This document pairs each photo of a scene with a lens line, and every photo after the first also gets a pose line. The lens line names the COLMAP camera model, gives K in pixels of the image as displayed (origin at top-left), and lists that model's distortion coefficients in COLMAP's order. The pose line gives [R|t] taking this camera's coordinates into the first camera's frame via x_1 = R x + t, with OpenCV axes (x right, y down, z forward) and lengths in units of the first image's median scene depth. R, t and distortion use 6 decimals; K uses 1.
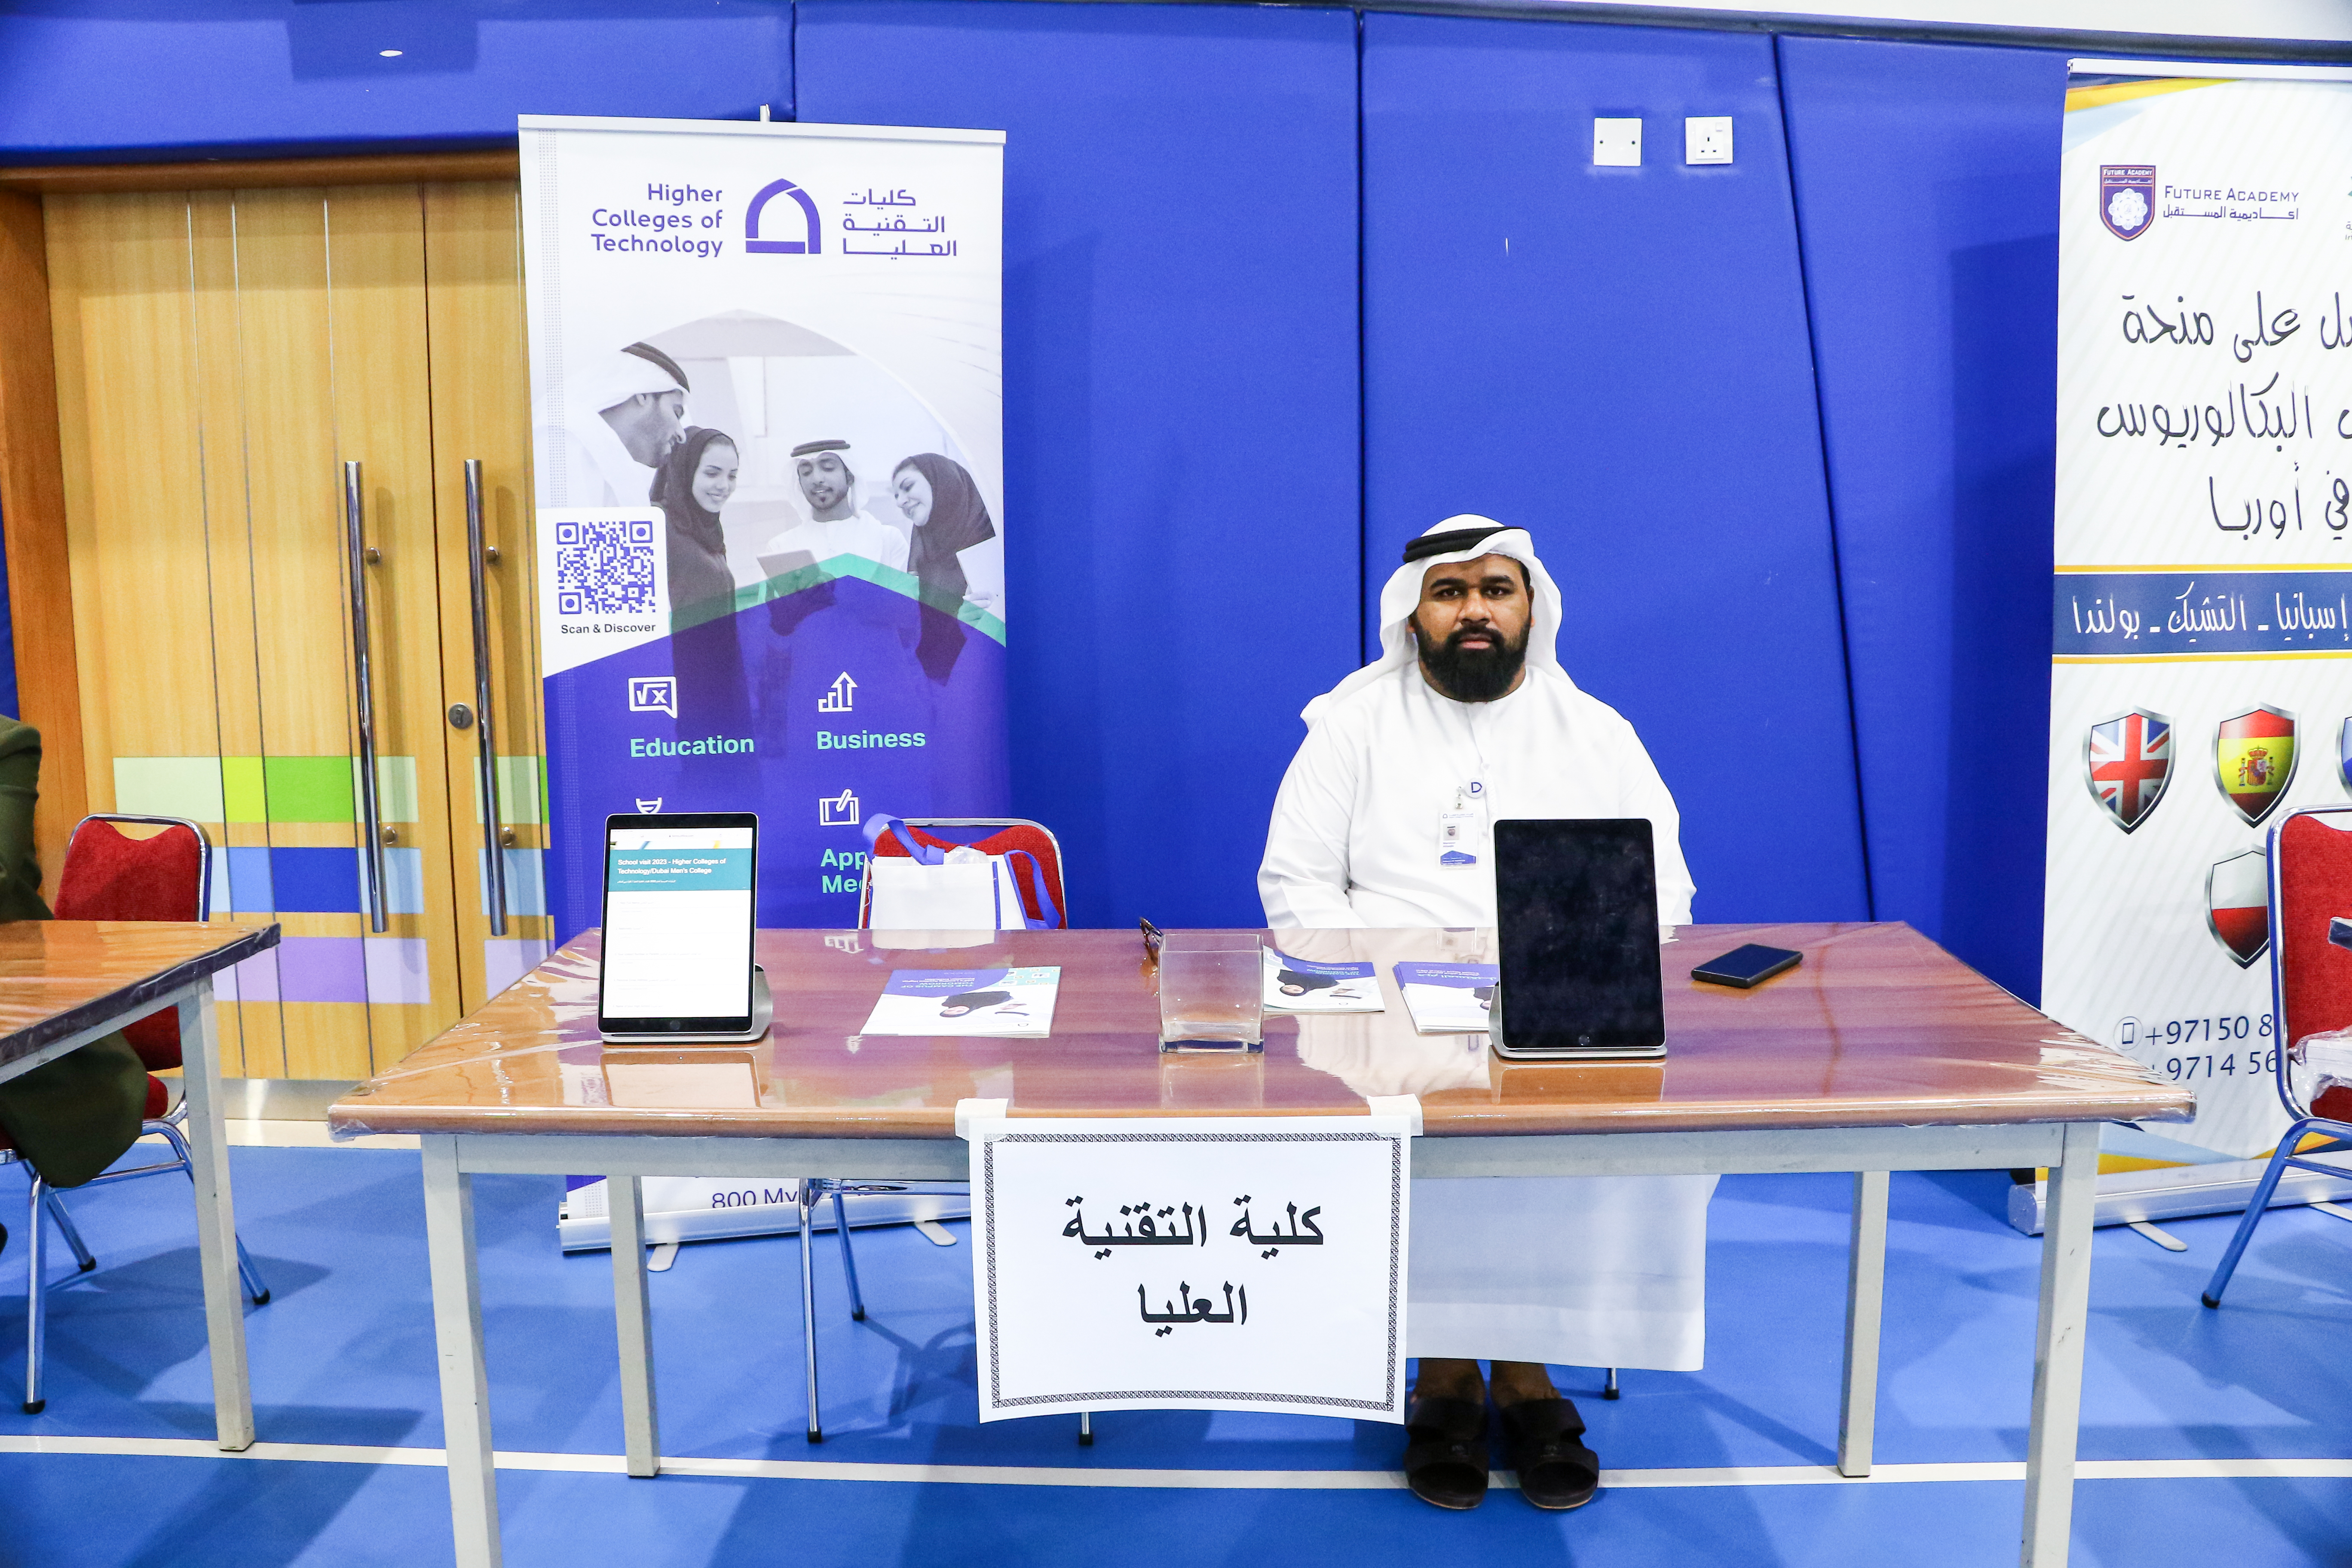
lens RADIAL K [[1938.0, 0, 1171.0], [0, 1938.0, 781.7], [0, 0, 1]] dist [-0.025778, 0.047114]
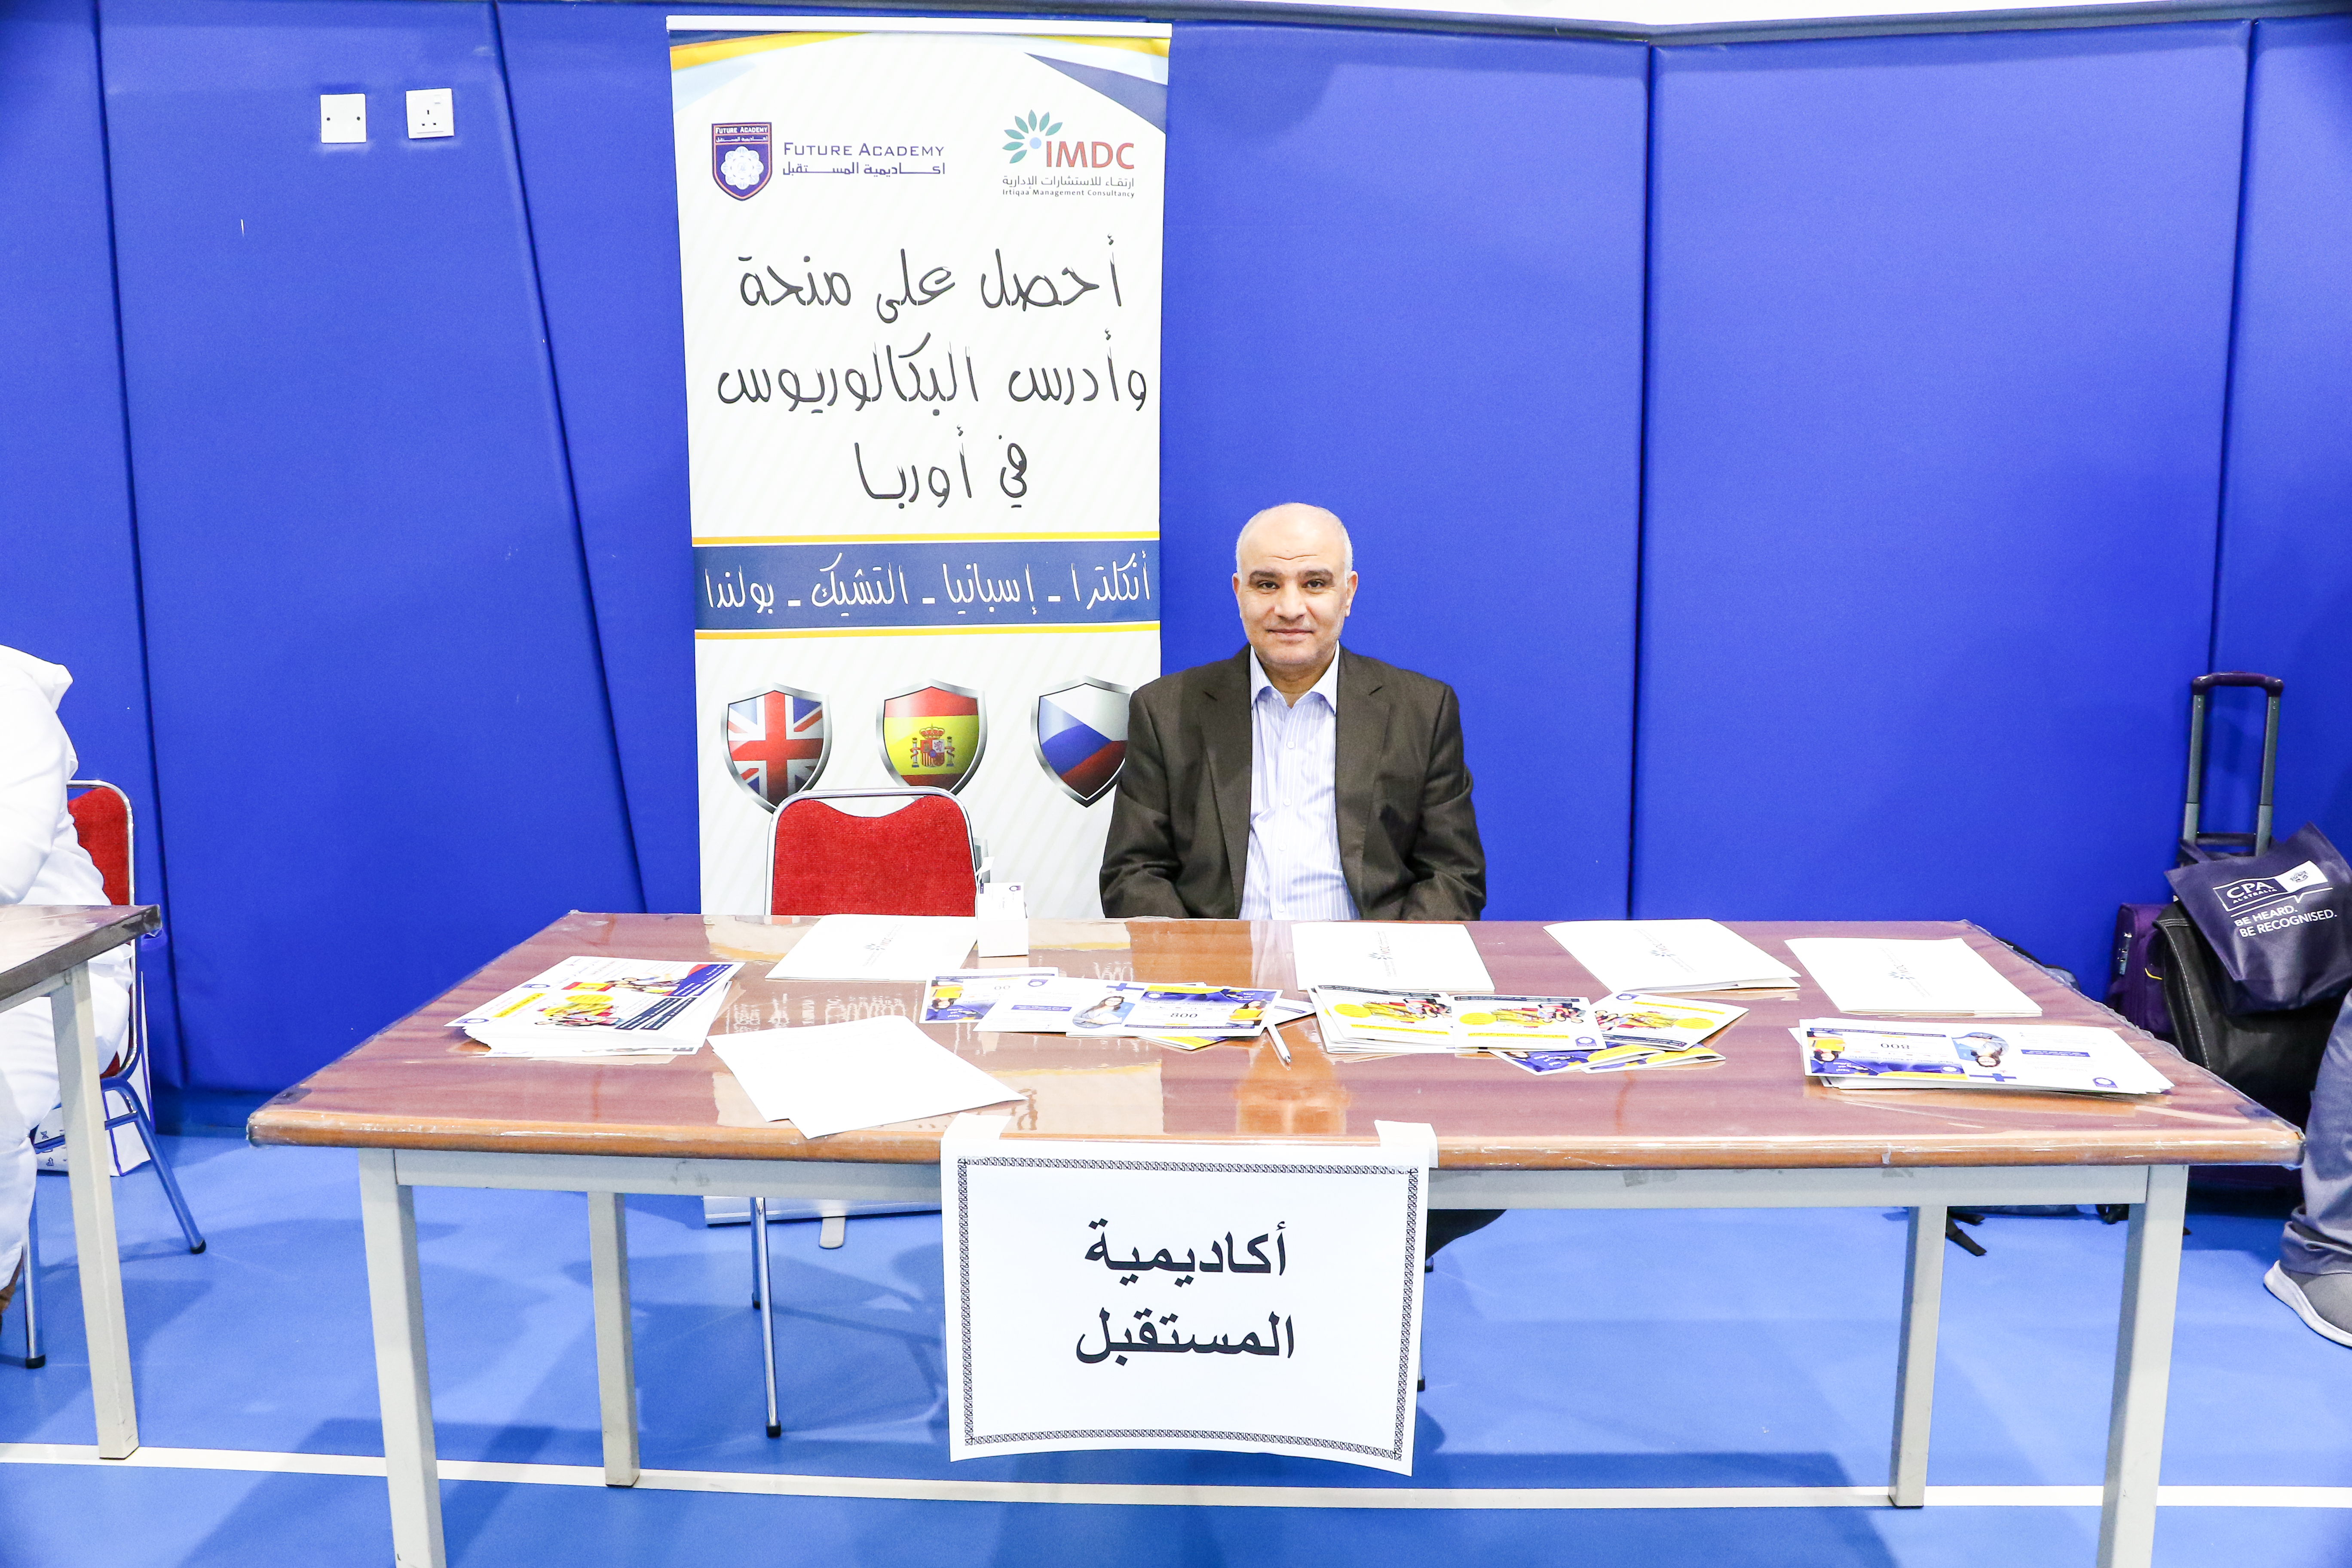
lens RADIAL K [[2033.6, 0, 1175.3], [0, 2033.6, 789.7], [0, 0, 1]] dist [-0.044554, -0.003329]
pose [[0.995105, 0.002986, -0.098777, 0.791491], [-0.003033, 0.999995, -0.000329, 0.013446], [0.098776, 0.000627, 0.995110, 0.016807]]
